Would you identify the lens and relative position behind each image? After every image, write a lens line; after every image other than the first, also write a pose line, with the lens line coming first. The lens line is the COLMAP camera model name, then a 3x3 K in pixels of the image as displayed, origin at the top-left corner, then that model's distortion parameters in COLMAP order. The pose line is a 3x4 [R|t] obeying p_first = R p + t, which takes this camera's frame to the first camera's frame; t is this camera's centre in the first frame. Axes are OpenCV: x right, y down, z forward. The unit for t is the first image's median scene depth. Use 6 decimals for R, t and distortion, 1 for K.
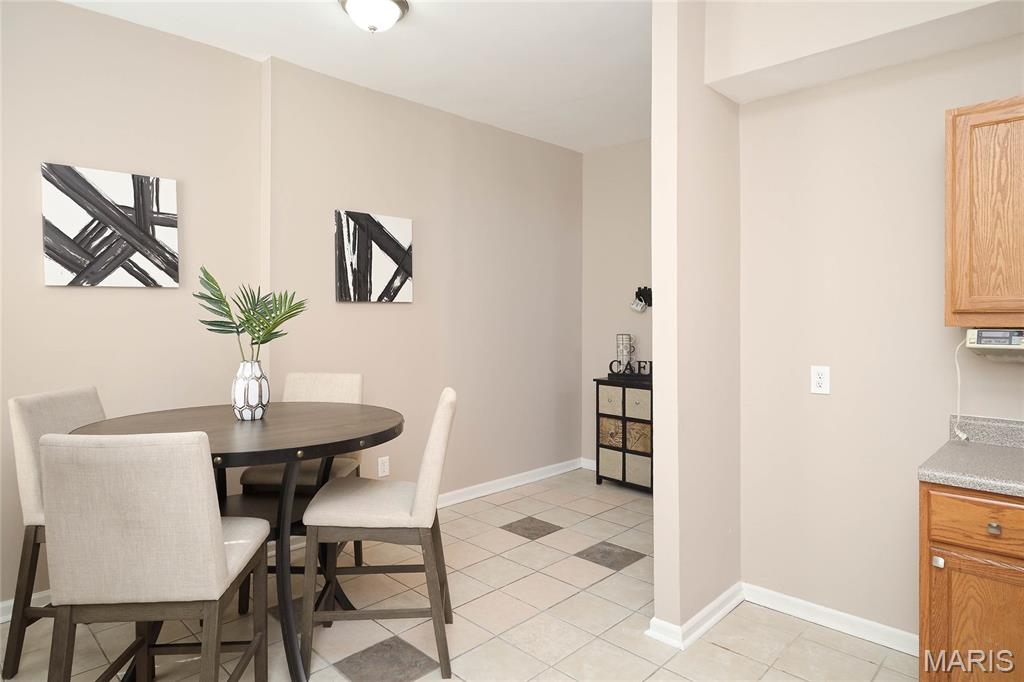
lens RADIAL K [[611.1, 0, 513.0], [0, 611.1, 332.6], [0, 0, 1]] dist [-0.003301, 0.009279]
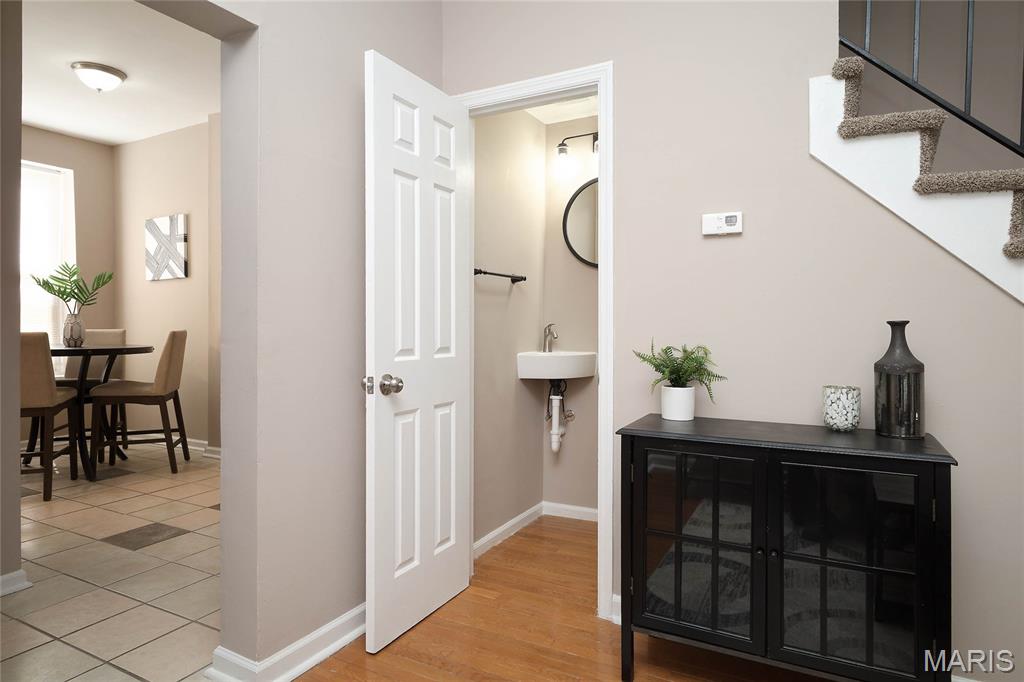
lens RADIAL K [[611.1, 0, 510.4], [0, 611.1, 334.9], [0, 0, 1]] dist [-0.003301, 0.009279]
pose [[0.270638, 0.005455, -0.962666, 0.778717], [-0.037096, 0.999300, -0.004767, 0.034517], [0.961966, 0.037001, 0.270651, 0.838391]]
